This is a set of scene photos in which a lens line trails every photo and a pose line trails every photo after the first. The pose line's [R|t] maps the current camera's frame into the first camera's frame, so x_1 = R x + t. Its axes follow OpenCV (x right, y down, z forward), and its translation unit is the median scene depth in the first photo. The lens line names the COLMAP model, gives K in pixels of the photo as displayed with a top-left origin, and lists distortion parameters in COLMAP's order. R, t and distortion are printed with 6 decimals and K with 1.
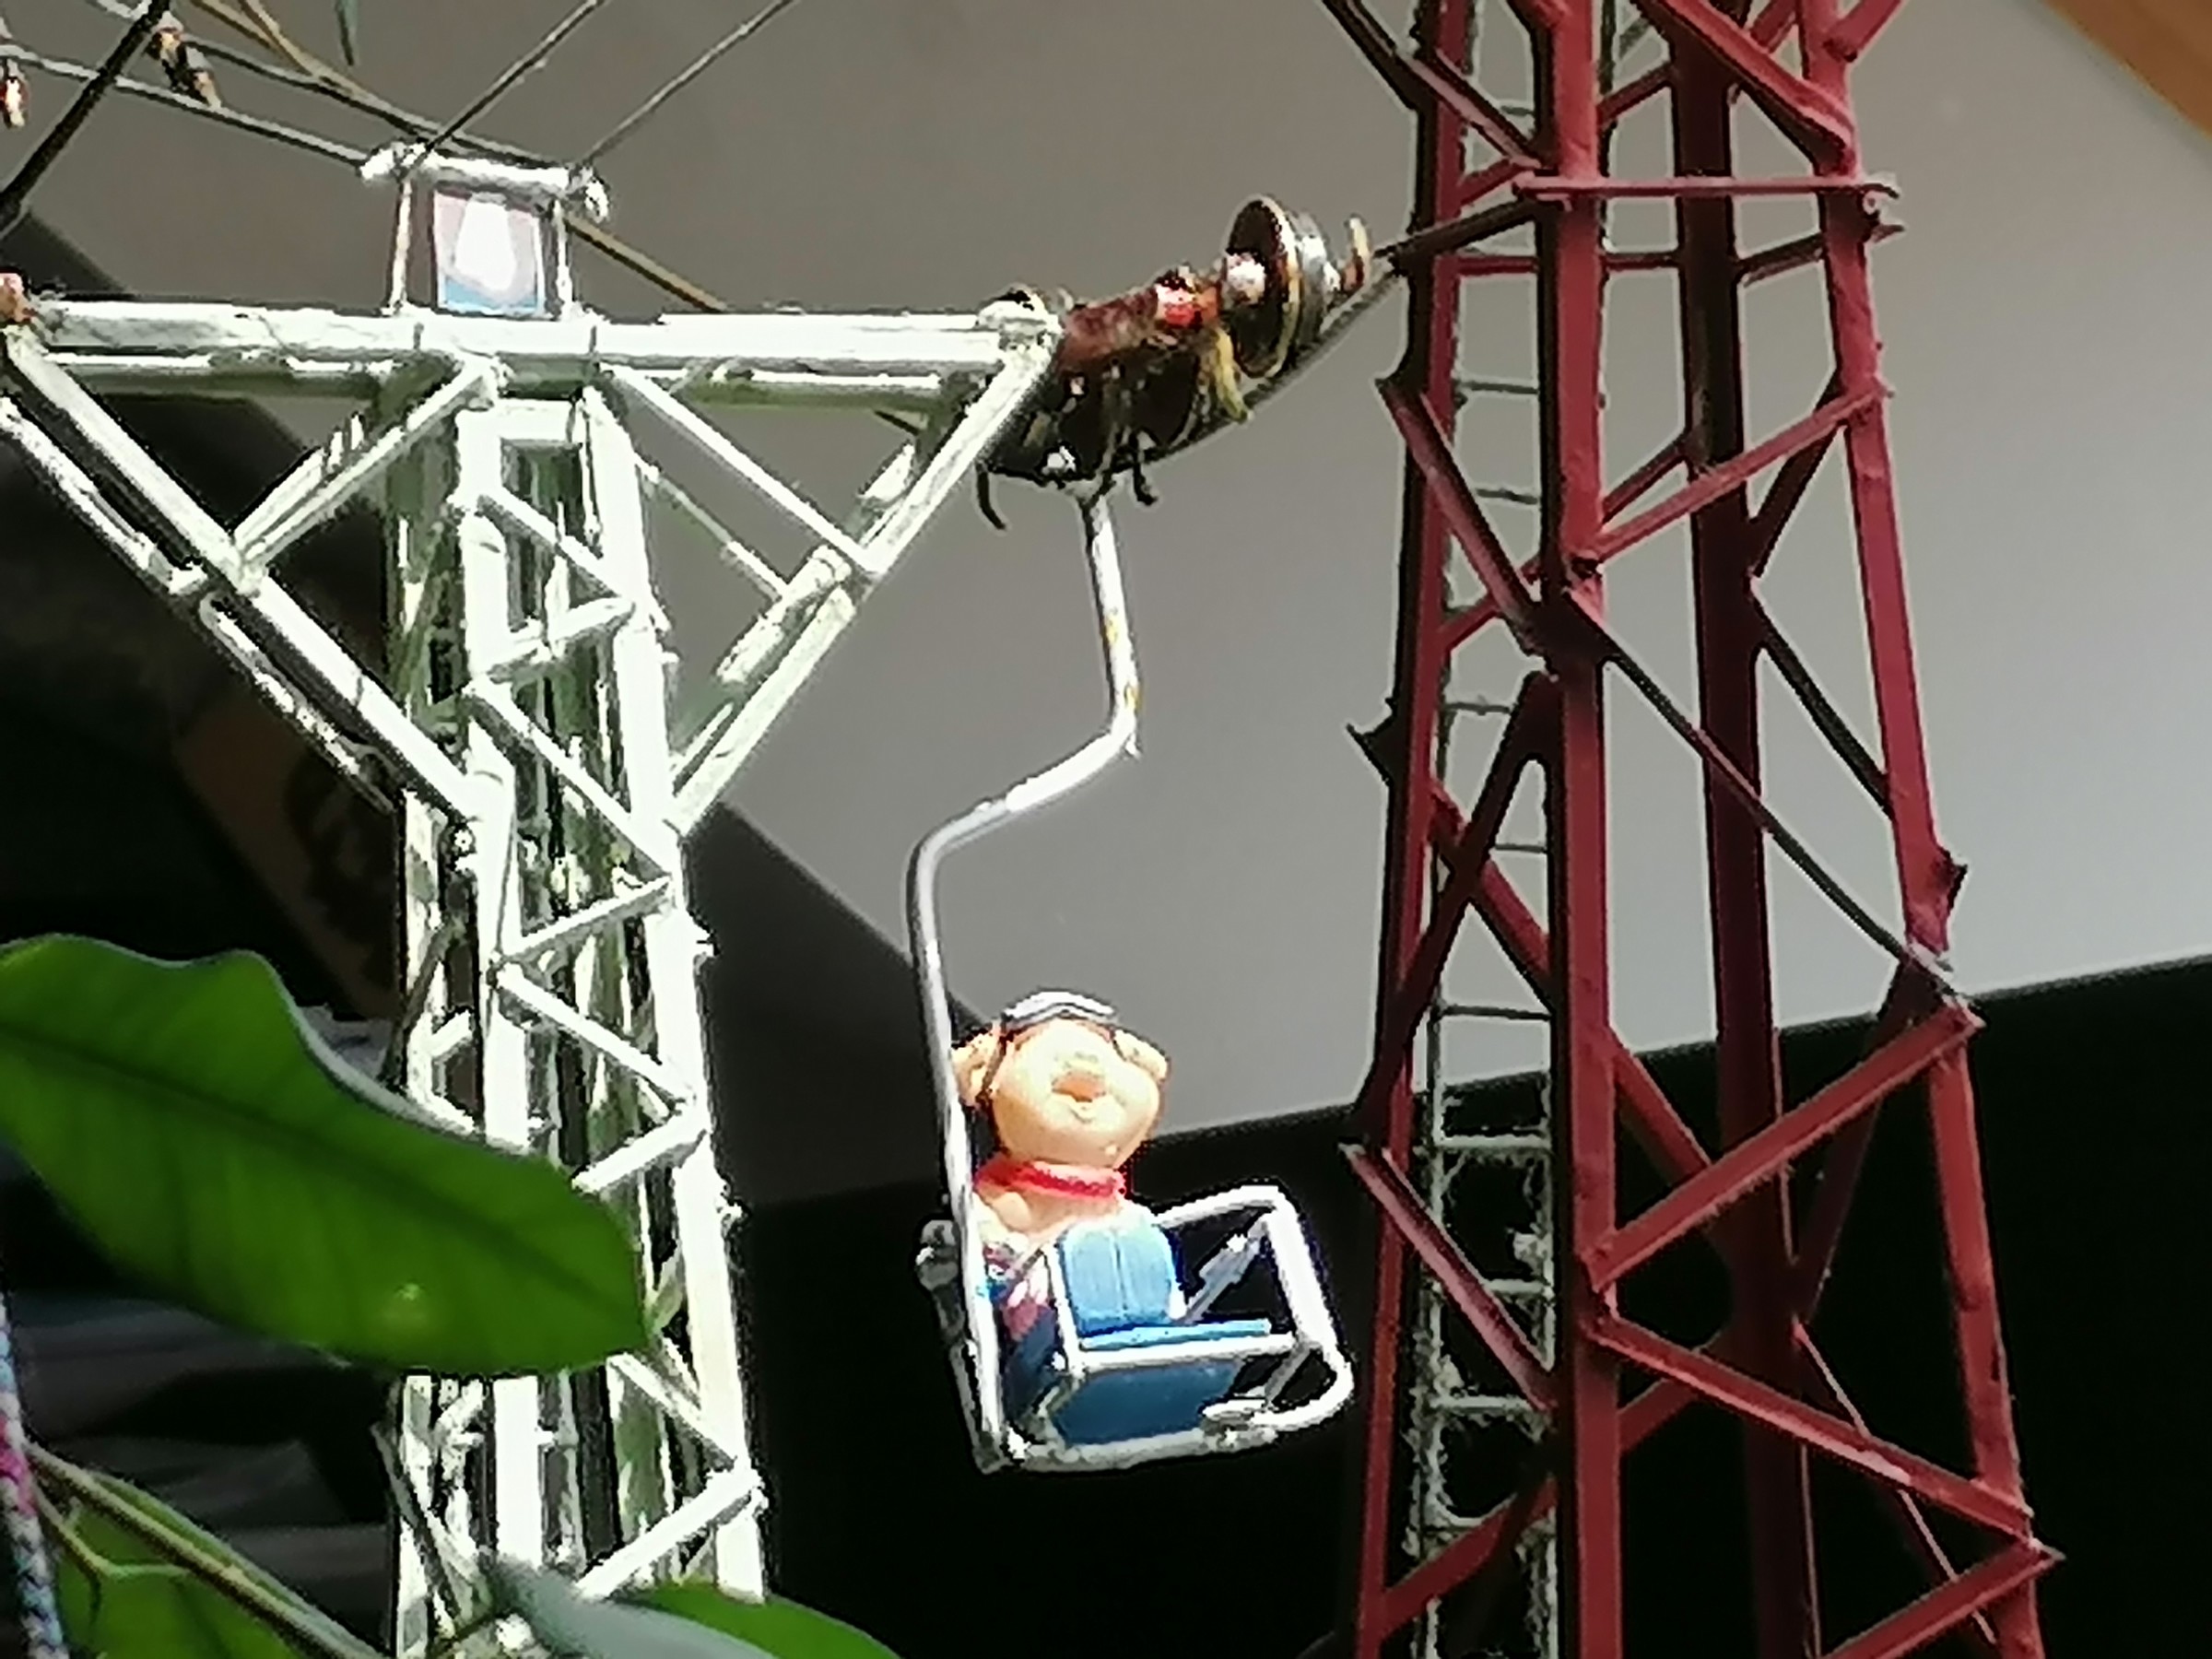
lens RADIAL K [[10457.2, 0, 1106.0], [0, 10457.2, 829.5], [0, 0, 1]] dist [0.269661, -6.131875]
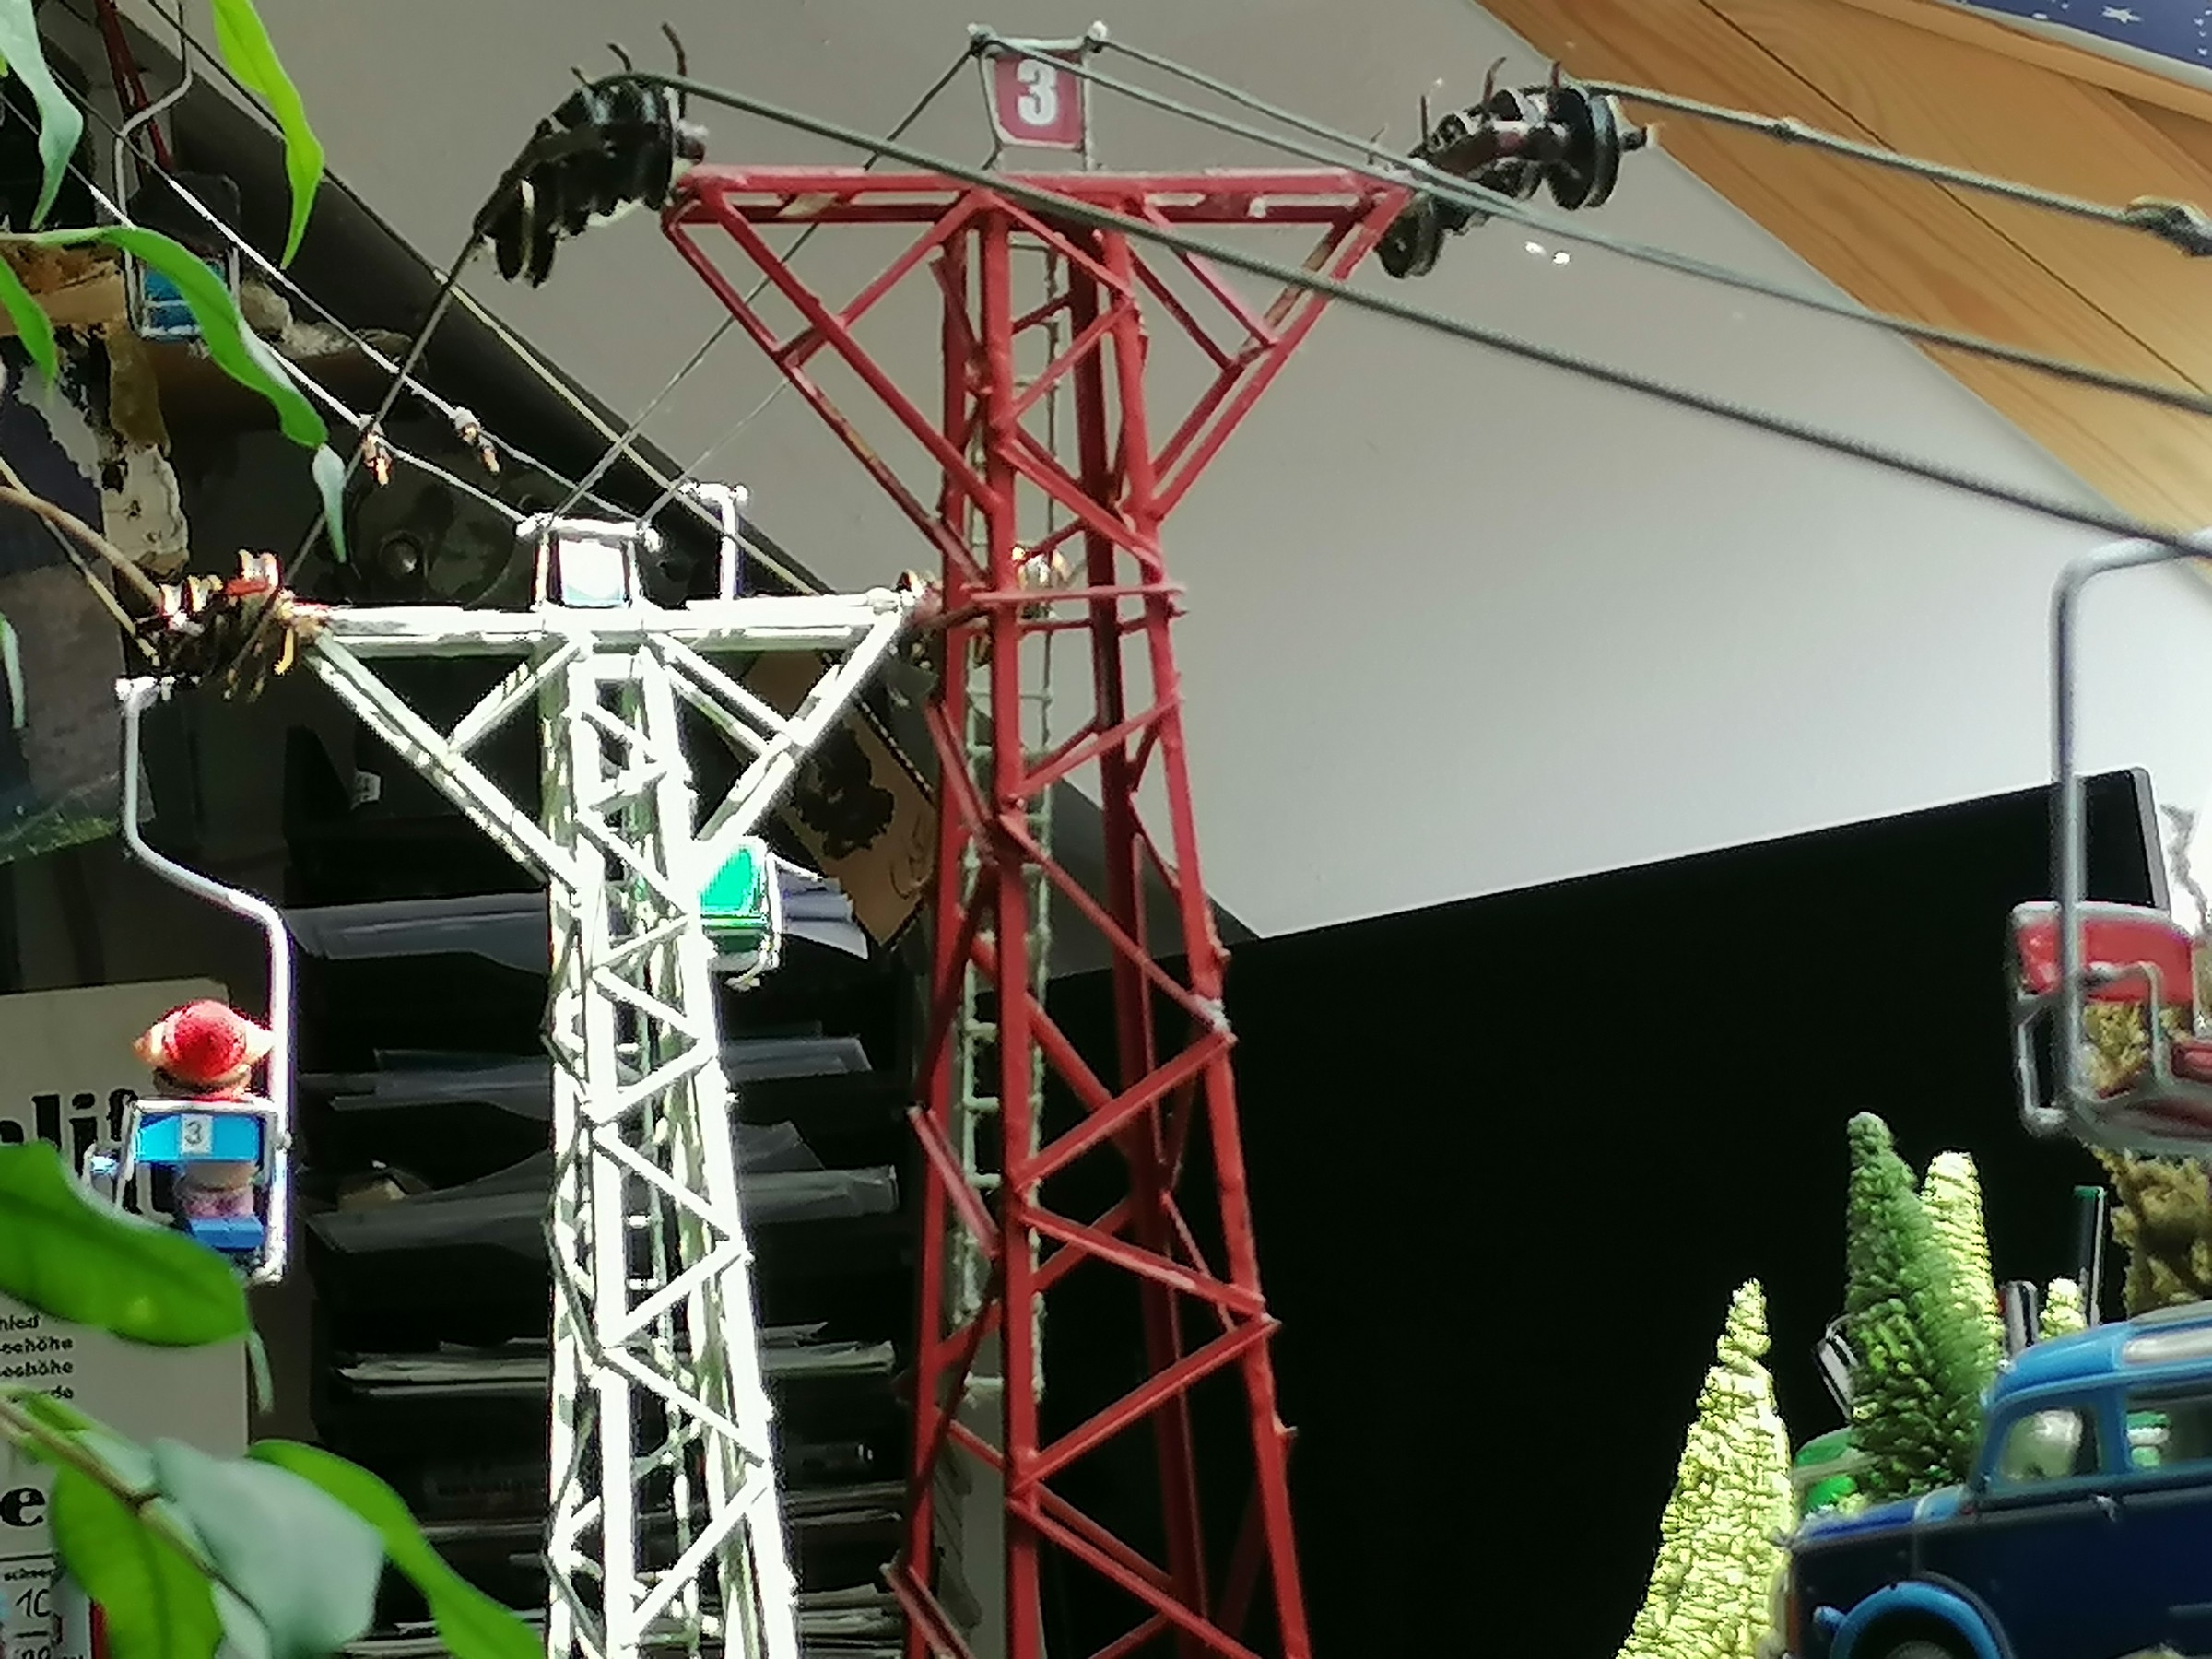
lens RADIAL K [[6831.1, 0, 1106.0], [0, 6831.1, 829.5], [0, 0, 1]] dist [-0.045151, -0.035905]
pose [[0.993849, -0.024198, -0.108068, 0.158485], [0.028878, 0.998702, 0.041958, -0.058002], [0.106912, -0.044820, 0.993258, -0.172882]]
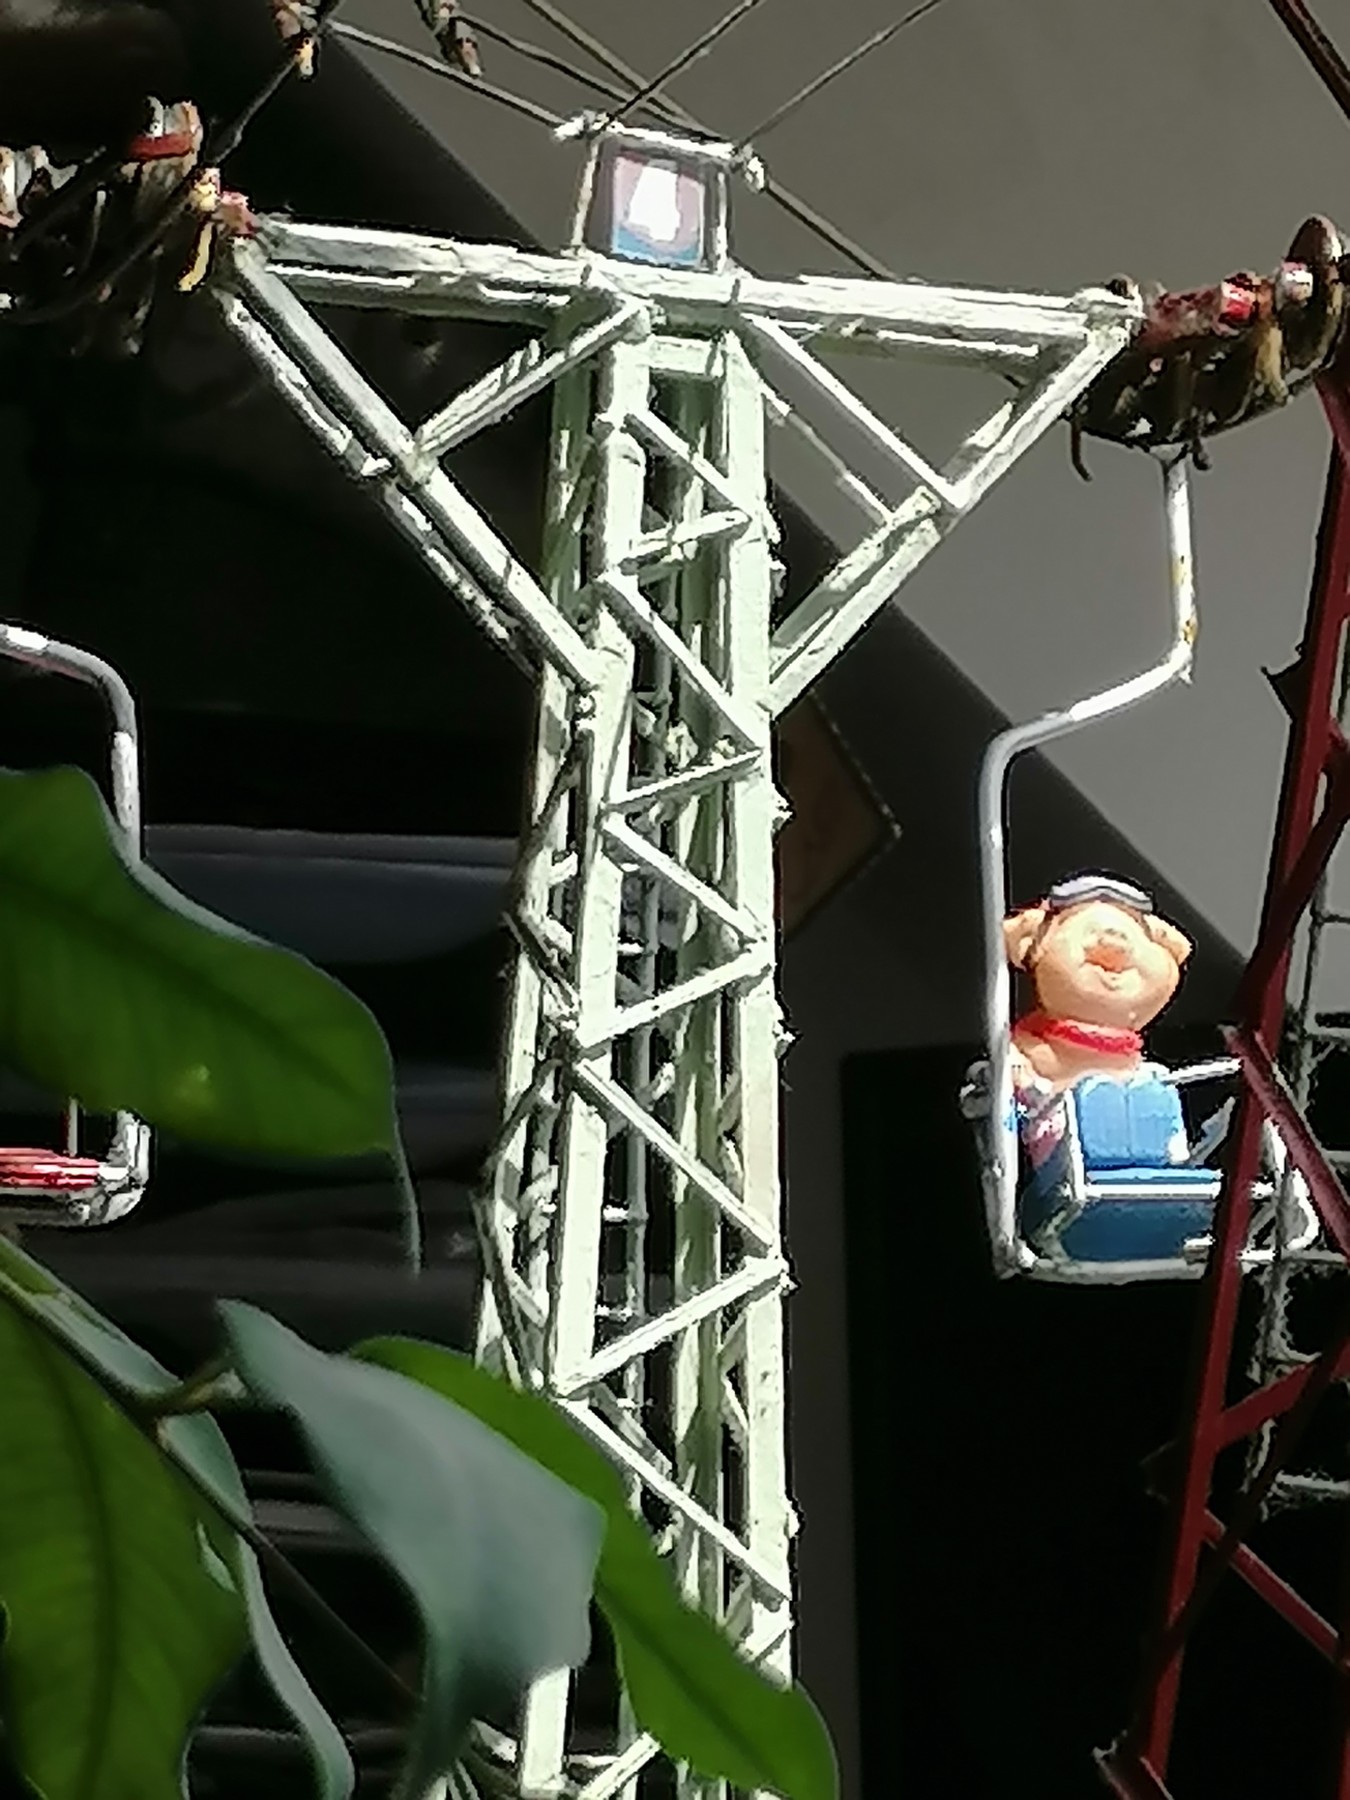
lens RADIAL K [[8509.5, 0, 675.0], [0, 8509.5, 900.0], [0, 0, 1]] dist [0.269661, -6.131875]
pose [[0.991113, 0.088051, -0.099706, 0.046058], [-0.086004, 0.995990, 0.024653, -0.001516], [0.101477, -0.015859, 0.994712, 0.043745]]
